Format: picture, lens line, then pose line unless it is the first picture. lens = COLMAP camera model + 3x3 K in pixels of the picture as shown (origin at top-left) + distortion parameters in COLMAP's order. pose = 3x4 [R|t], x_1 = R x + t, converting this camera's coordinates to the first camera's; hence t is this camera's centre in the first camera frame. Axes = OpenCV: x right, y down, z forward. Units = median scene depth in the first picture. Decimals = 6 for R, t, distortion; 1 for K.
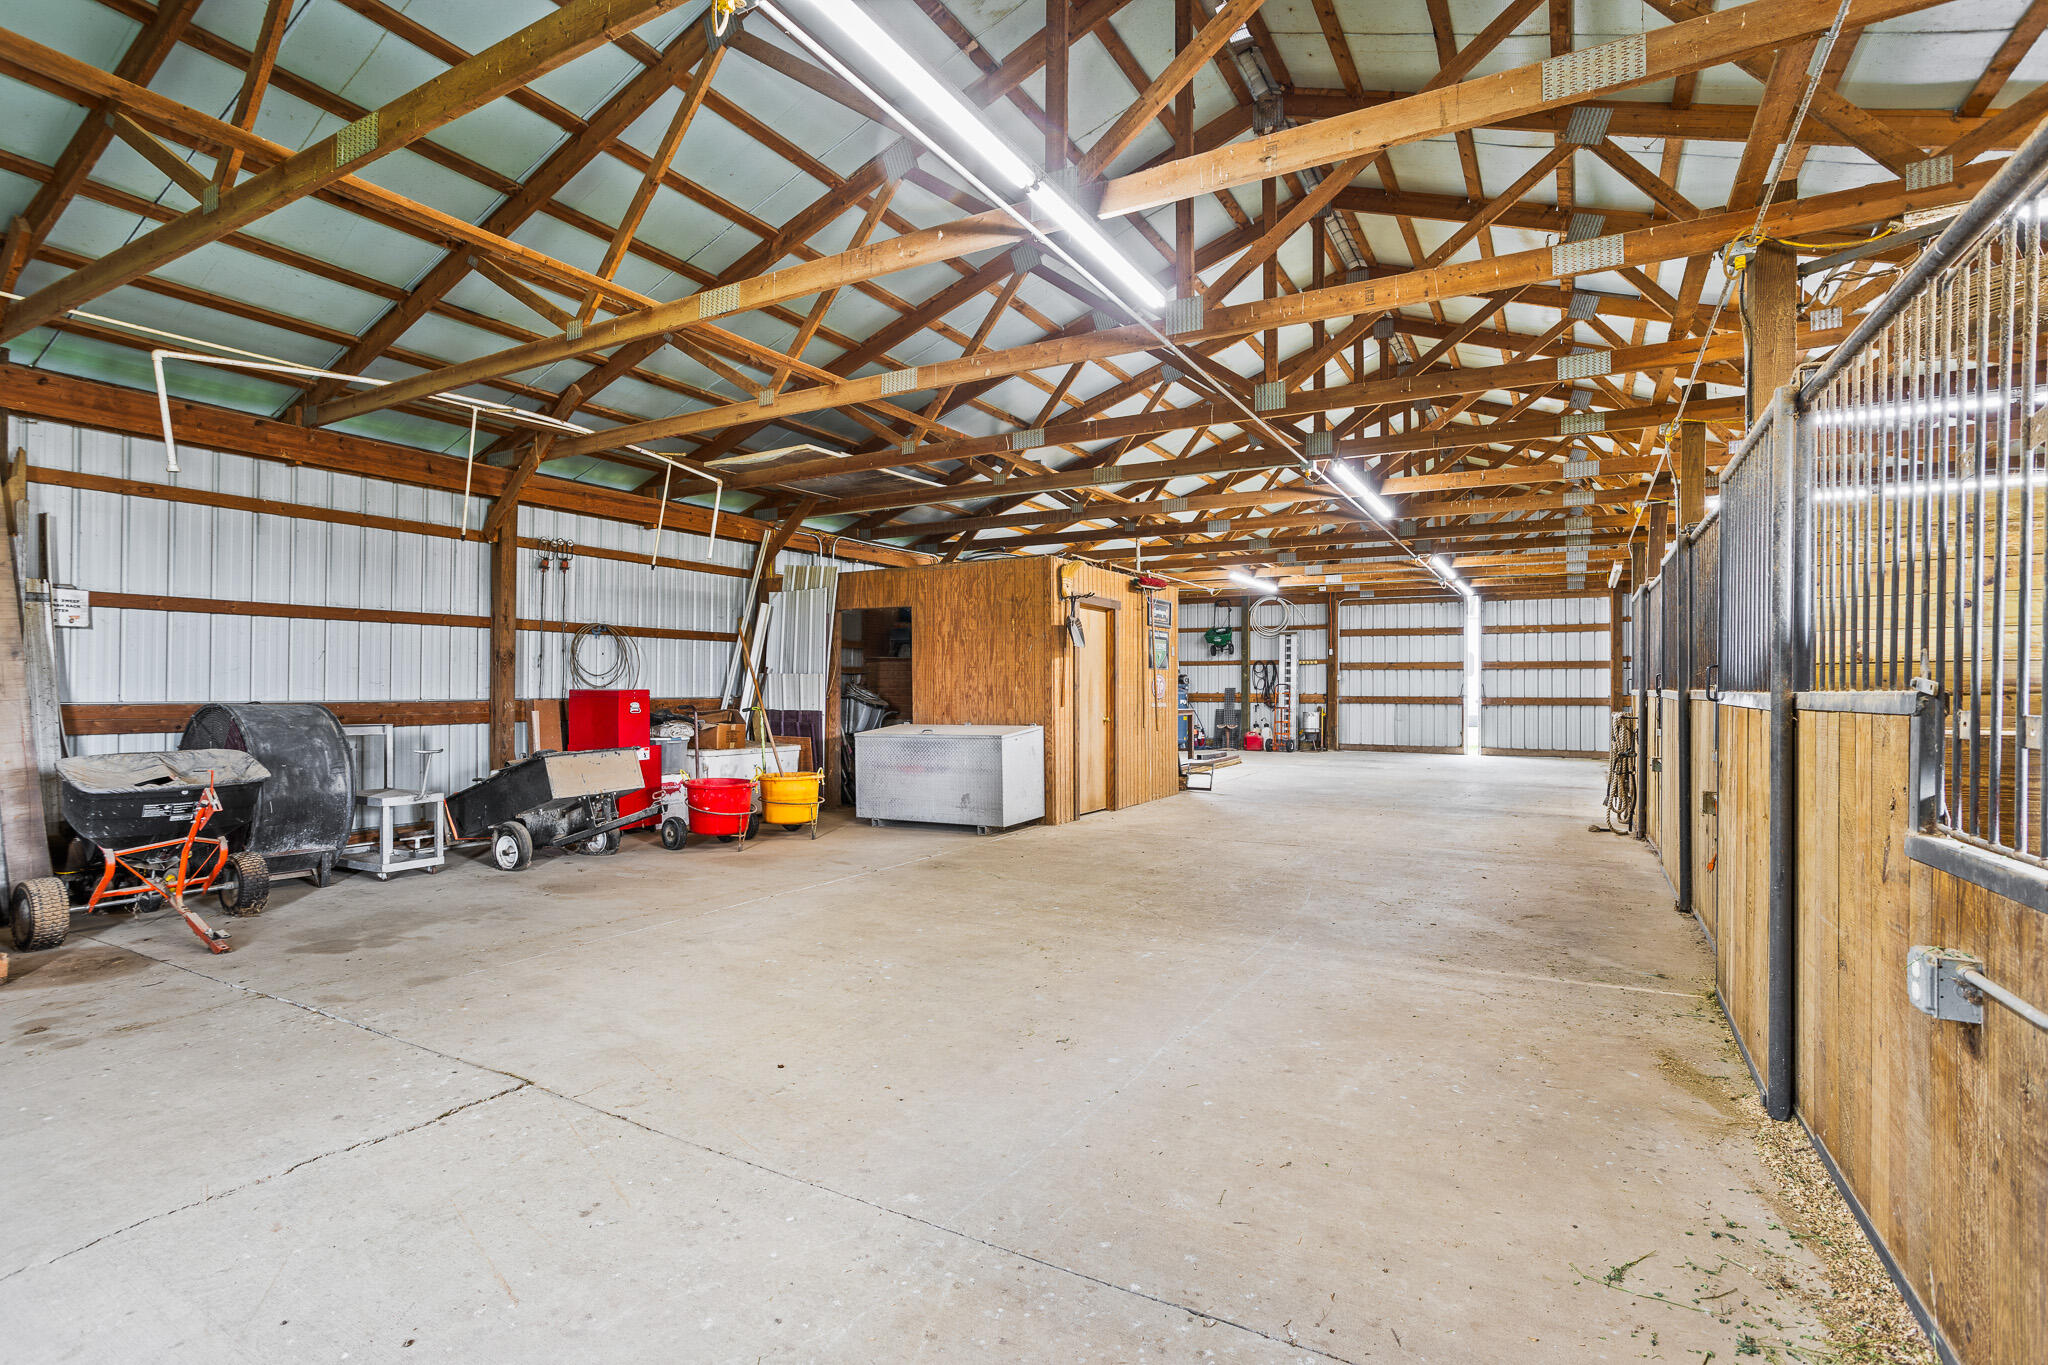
lens RADIAL K [[986.9, 0, 1027.5], [0, 986.9, 682.6], [0, 0, 1]] dist [-0.061587, 0.036714]
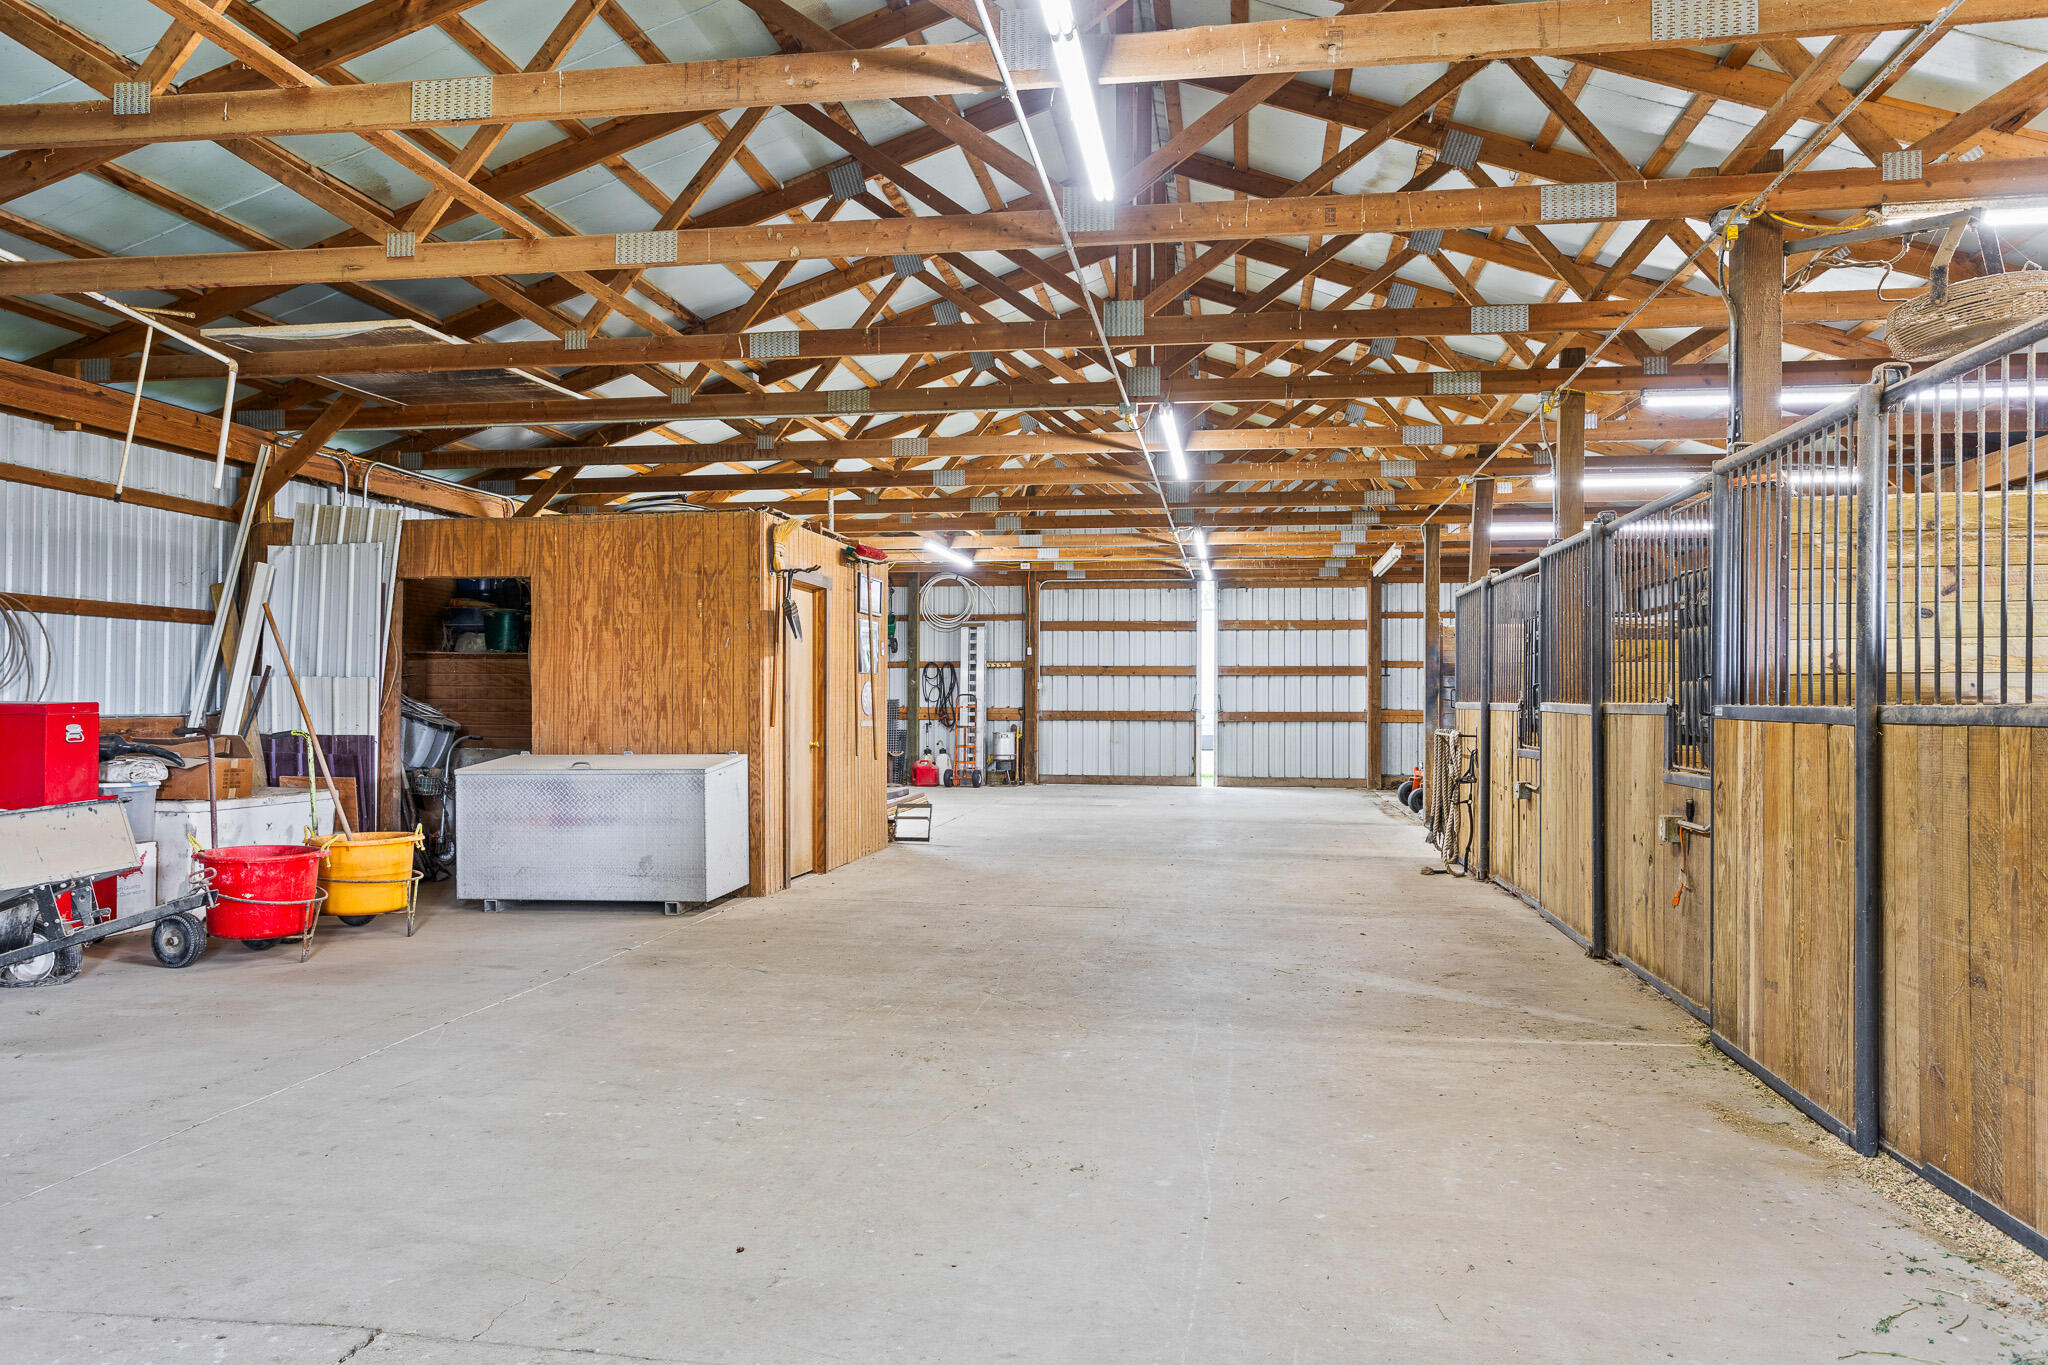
lens RADIAL K [[1417.6, 0, 1024.0], [0, 1417.6, 682.5], [0, 0, 1]] dist [-0.040070, 0.055057]
pose [[0.935143, 0.004461, 0.354243, -0.131657], [-0.002160, 0.999974, -0.006891, -0.000297], [-0.354265, 0.005679, 0.935128, -0.001479]]
